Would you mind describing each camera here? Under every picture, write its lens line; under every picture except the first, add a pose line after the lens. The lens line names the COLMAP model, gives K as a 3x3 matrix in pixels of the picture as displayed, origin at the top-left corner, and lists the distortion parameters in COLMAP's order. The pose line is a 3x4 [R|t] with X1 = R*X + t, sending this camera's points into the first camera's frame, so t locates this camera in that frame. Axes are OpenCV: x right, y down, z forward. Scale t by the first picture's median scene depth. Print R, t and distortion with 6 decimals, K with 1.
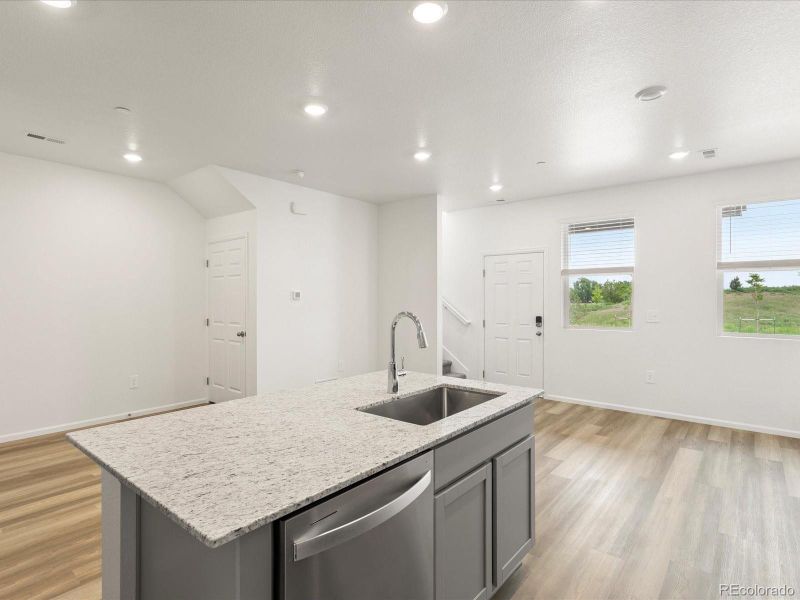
lens RADIAL K [[429.9, 0, 405.6], [0, 429.9, 298.4], [0, 0, 1]] dist [-0.004106, 0.006219]
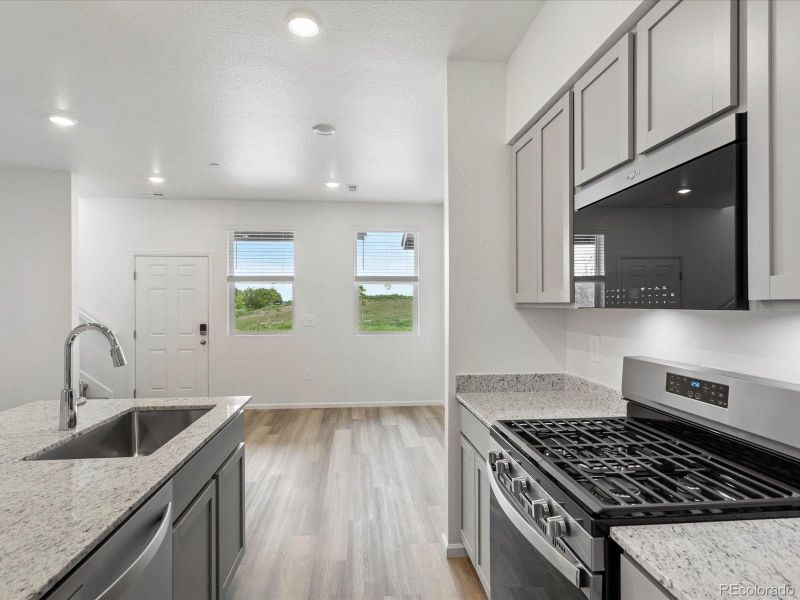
lens RADIAL K [[439.7, 0, 400.3], [0, 439.7, 300.6], [0, 0, 1]] dist [0.003136, 0.003085]
pose [[0.703037, 0.004696, 0.711137, -0.120811], [0.001401, 0.999967, -0.007989, -0.002518], [-0.711151, 0.006613, 0.703008, 0.012689]]
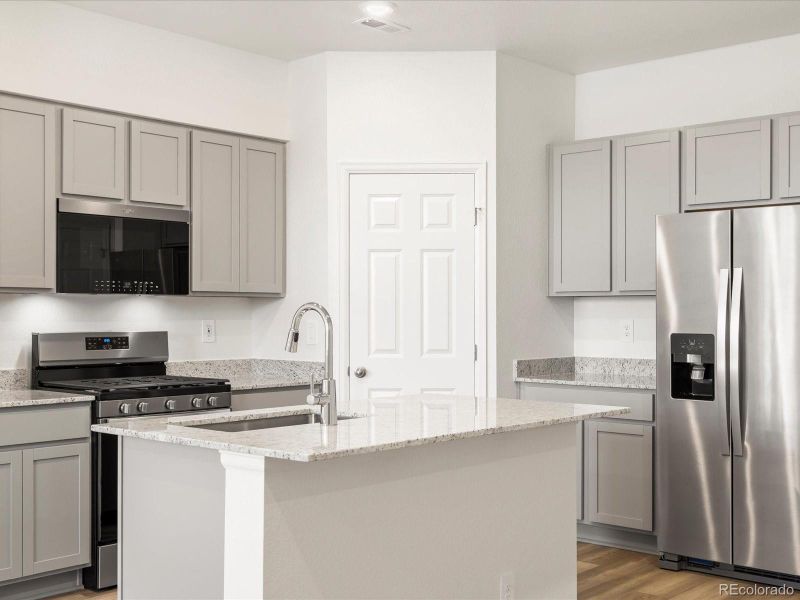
lens RADIAL K [[970.9, 0, 397.1], [0, 970.9, 312.3], [0, 0, 1]] dist [0.004095, 0.000000]
pose [[-0.999485, -0.002567, 0.031979, -0.126764], [-0.002583, 0.999997, -0.000462, 0.032263], [-0.031978, -0.000544, -0.999488, 1.738736]]
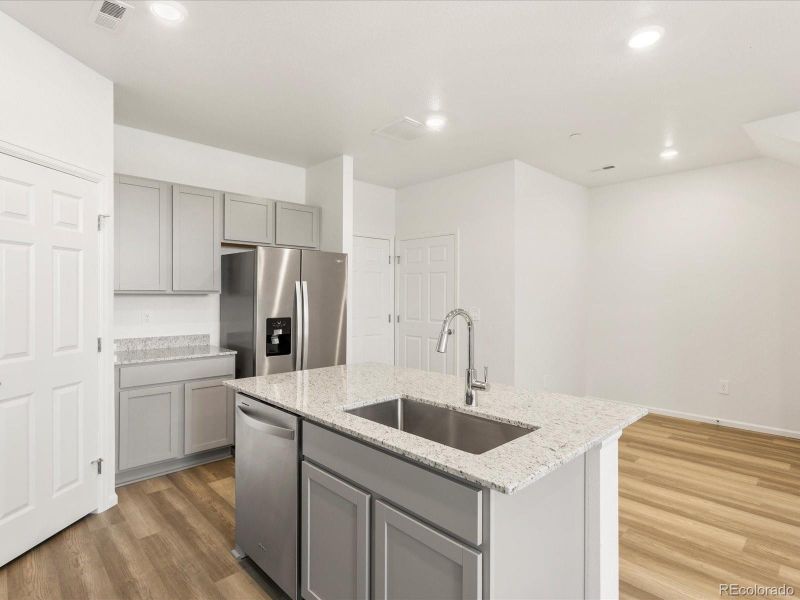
lens RADIAL K [[429.9, 0, 400.4], [0, 429.9, 293.6], [0, 0, 1]] dist [-0.004106, 0.006219]
pose [[-0.123217, -0.005253, -0.992366, 0.576040], [-0.002137, 0.999985, -0.005028, 0.003880], [0.992377, 0.001501, -0.123226, 0.672305]]
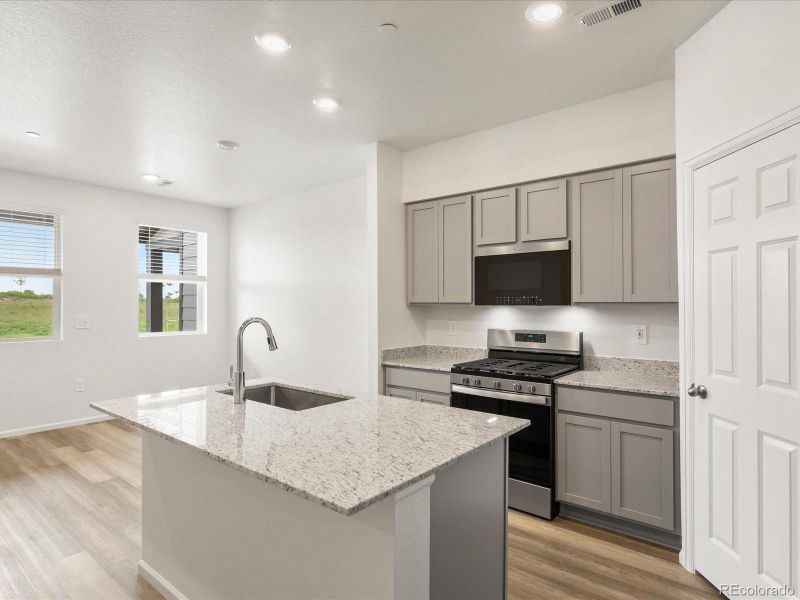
lens RADIAL K [[454.3, 0, 403.1], [0, 454.3, 298.4], [0, 0, 1]] dist [-0.008590, -0.000150]
pose [[-0.010838, 0.012550, 0.999863, -0.728582], [-0.000505, 0.999921, -0.012557, -0.000517], [-0.999941, -0.000641, -0.010831, 0.450249]]
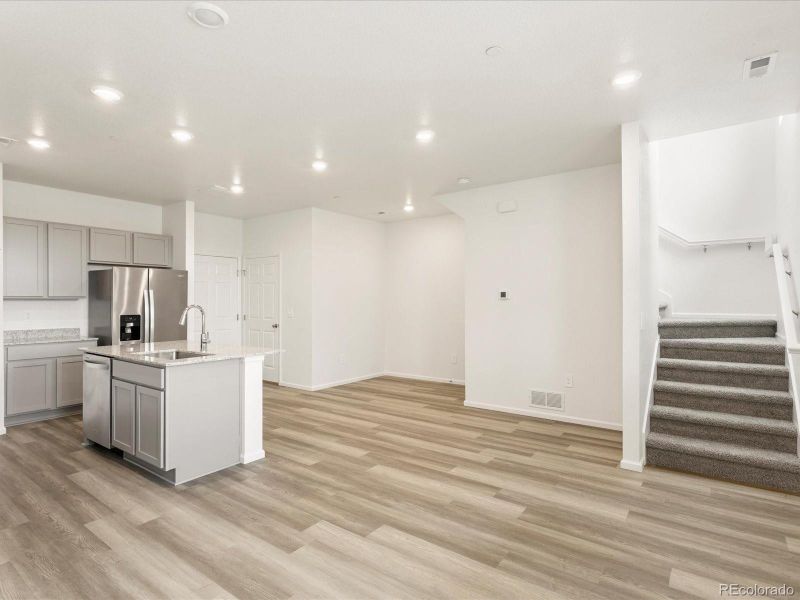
lens RADIAL K [[429.9, 0, 401.2], [0, 429.9, 300.5], [0, 0, 1]] dist [-0.004106, 0.006219]
pose [[0.051153, -0.003103, -0.998686, 1.224051], [0.000877, 0.999995, -0.003062, 0.013272], [0.998690, -0.000719, 0.051155, 1.191282]]
